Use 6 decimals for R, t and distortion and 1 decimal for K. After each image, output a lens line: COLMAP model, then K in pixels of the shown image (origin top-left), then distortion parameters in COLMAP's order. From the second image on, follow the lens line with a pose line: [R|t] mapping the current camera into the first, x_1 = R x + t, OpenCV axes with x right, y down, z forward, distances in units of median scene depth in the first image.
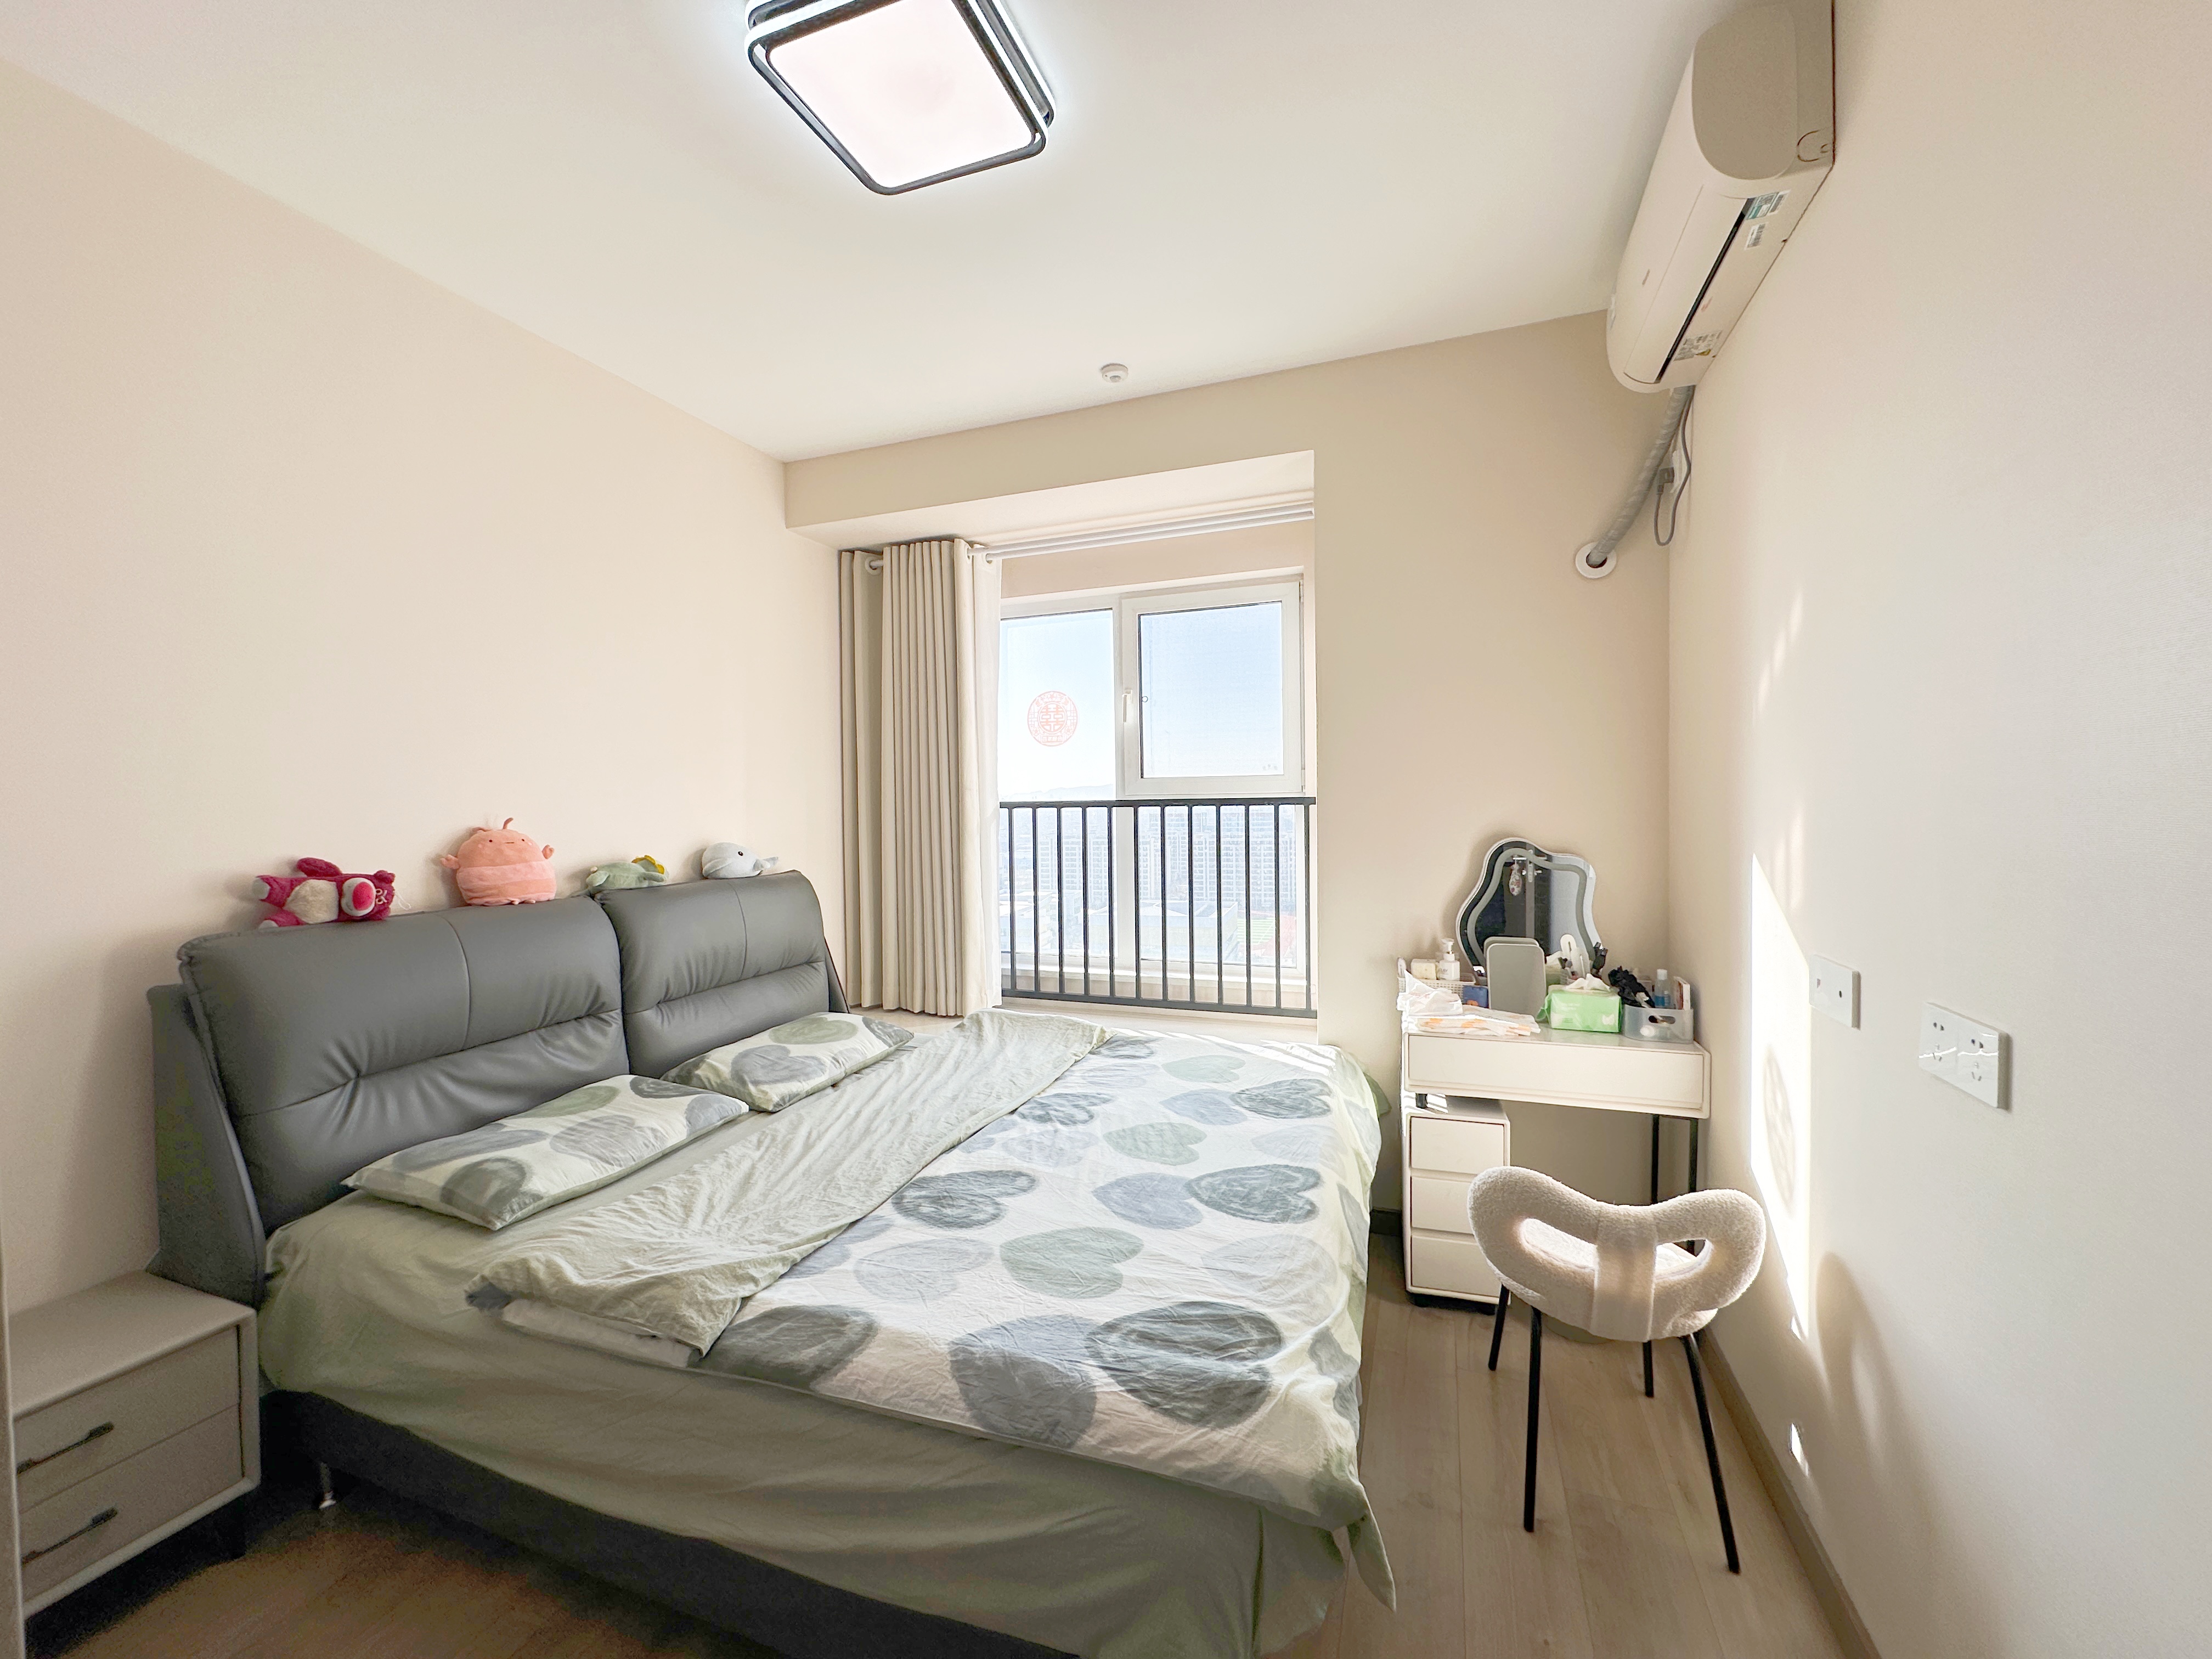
lens RADIAL K [[878.2, 0, 1101.3], [0, 878.2, 821.8], [0, 0, 1]] dist [-0.004295, -0.000366]
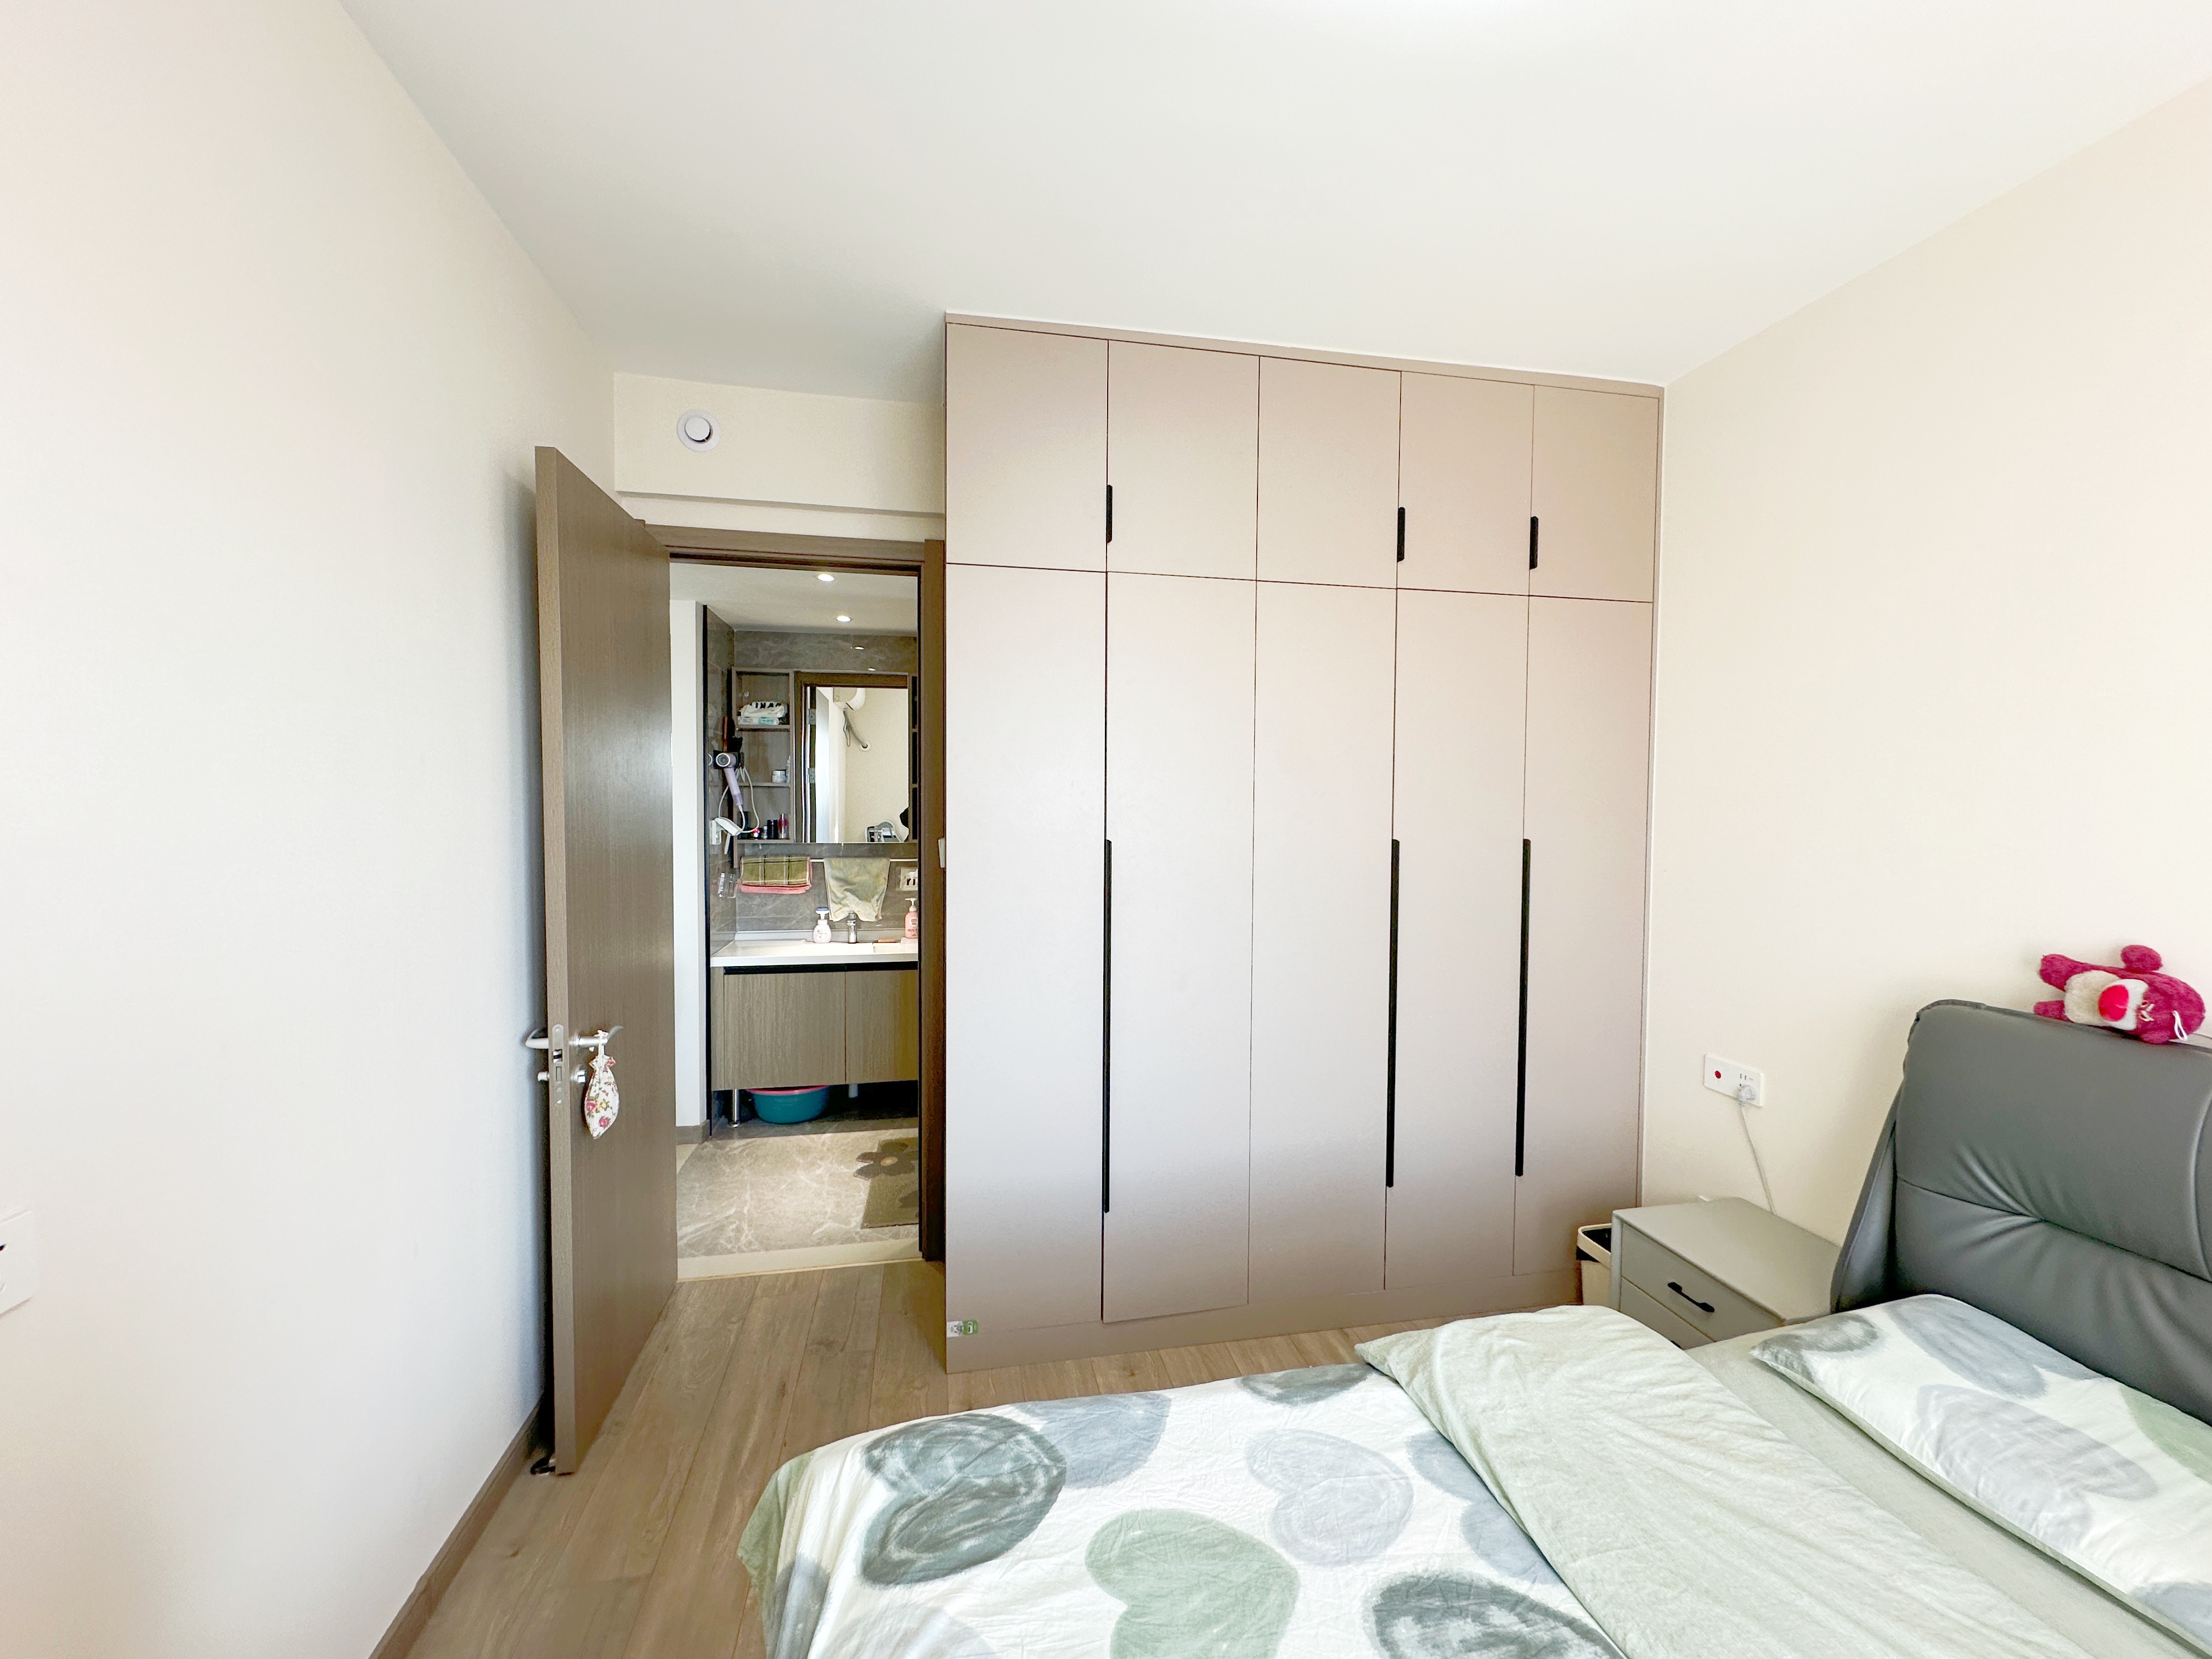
lens RADIAL K [[878.2, 0, 1105.9], [0, 878.2, 834.0], [0, 0, 1]] dist [-0.004295, -0.000366]
pose [[-0.851829, 0.027068, -0.523120, 0.252037], [-0.003081, 0.998388, 0.056678, -0.089314], [0.523811, 0.049891, -0.850372, 1.059903]]
